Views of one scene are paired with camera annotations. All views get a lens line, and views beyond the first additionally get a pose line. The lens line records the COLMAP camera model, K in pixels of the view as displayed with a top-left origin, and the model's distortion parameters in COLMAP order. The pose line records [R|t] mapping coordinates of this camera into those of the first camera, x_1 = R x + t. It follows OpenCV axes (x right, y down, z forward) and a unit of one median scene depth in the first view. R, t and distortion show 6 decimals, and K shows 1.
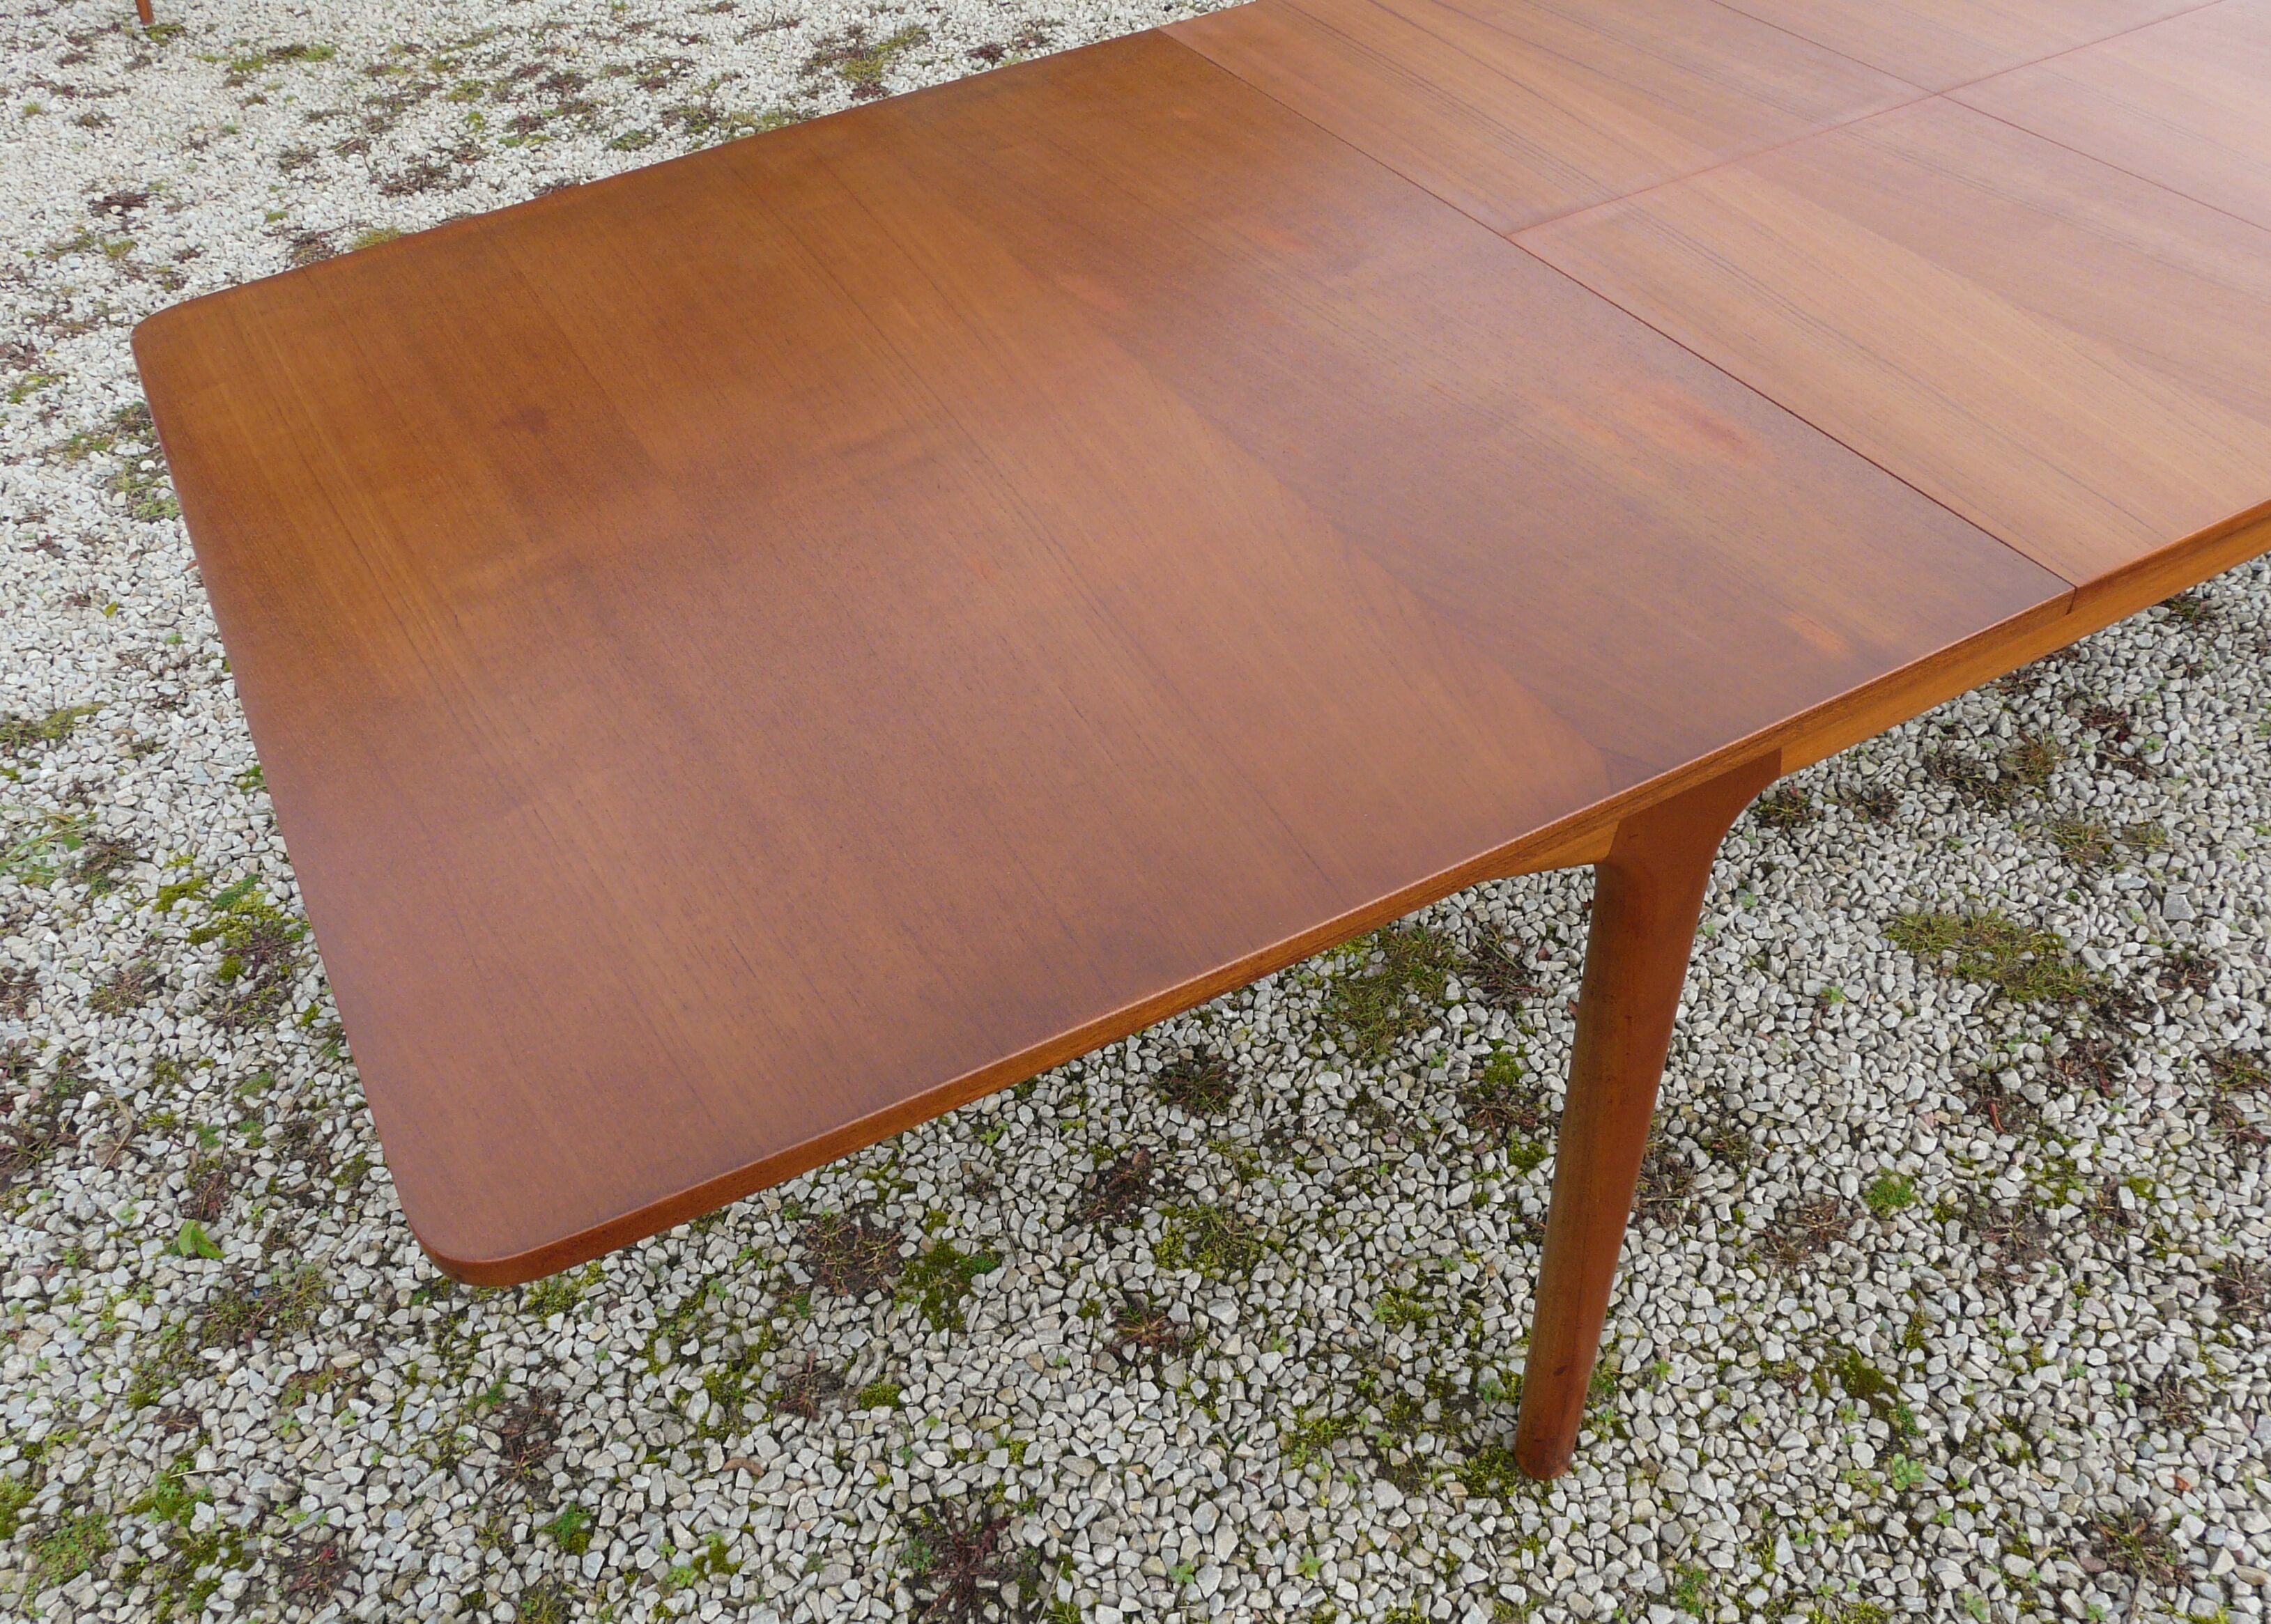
lens RADIAL K [[1896.7, 0, 1137.0], [0, 1896.7, 813.8], [0, 0, 1]] dist [-0.047029, 0.035627]
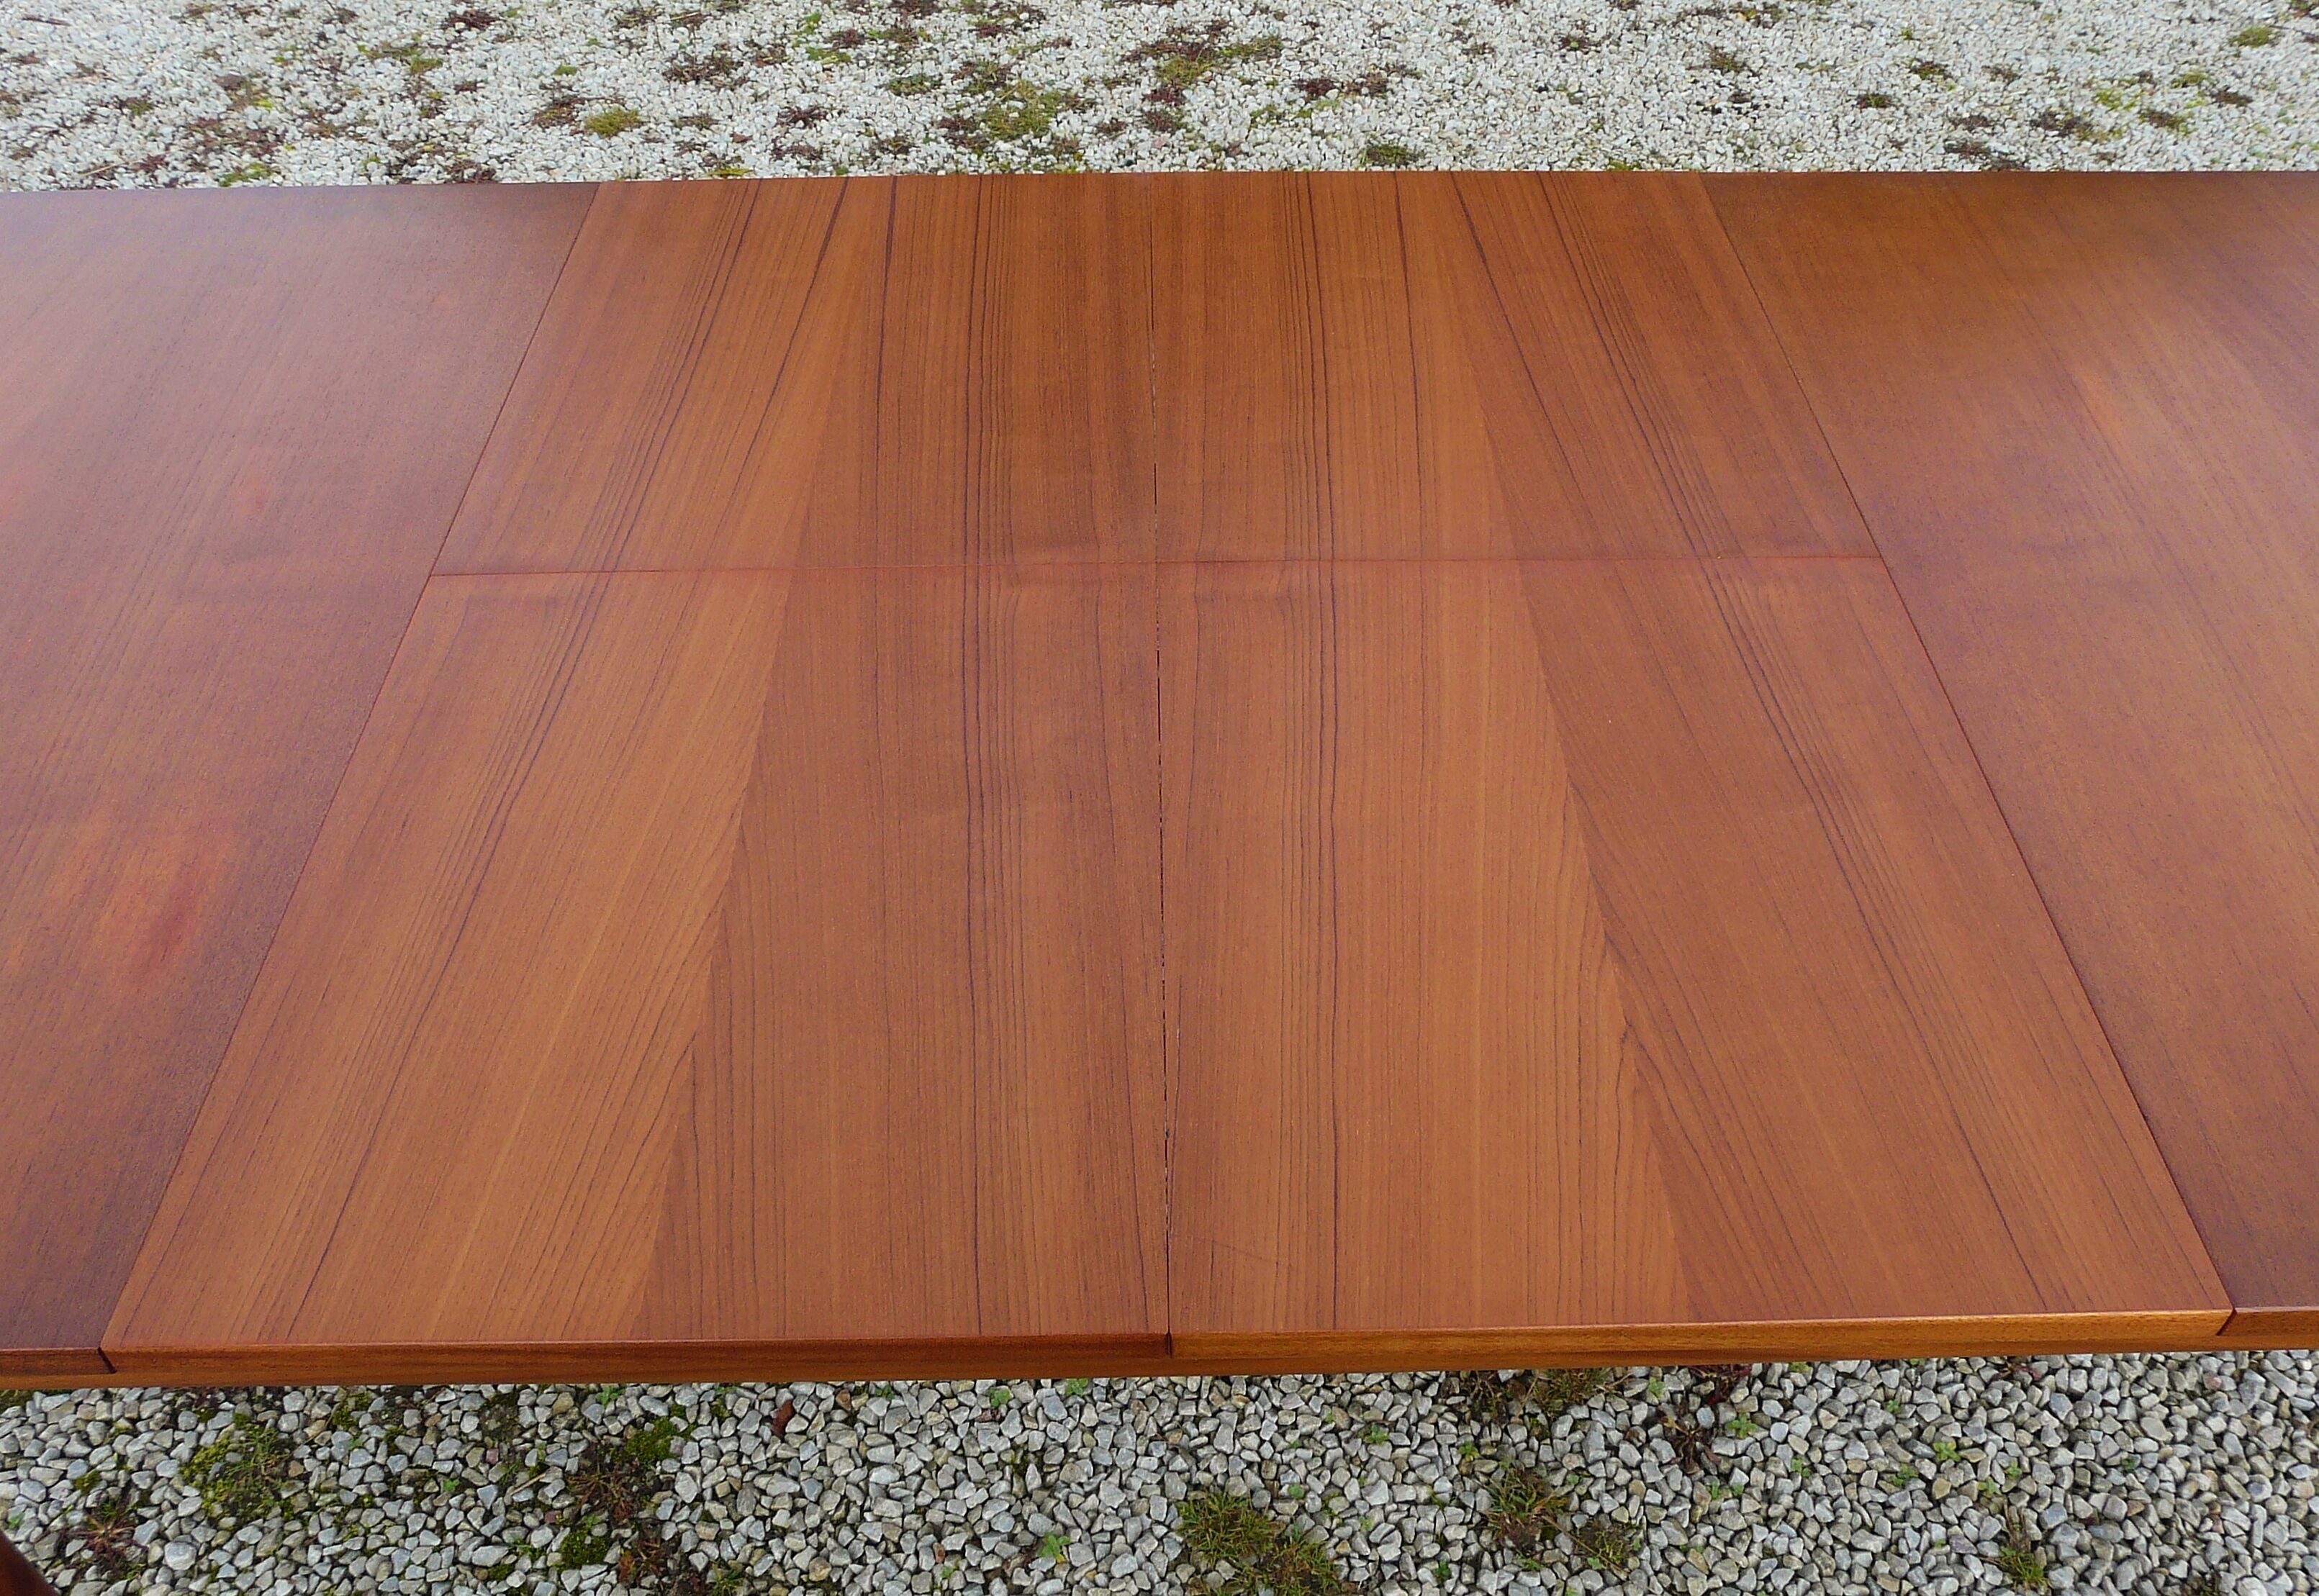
lens RADIAL K [[1967.5, 0, 1163.5], [0, 1967.5, 792.5], [0, 0, 1]] dist [-0.050289, 0.048765]
pose [[0.883127, 0.358472, -0.302629, 0.547054], [-0.352558, 0.932701, 0.075979, -0.282047], [0.309499, 0.039595, 0.950075, 0.212182]]
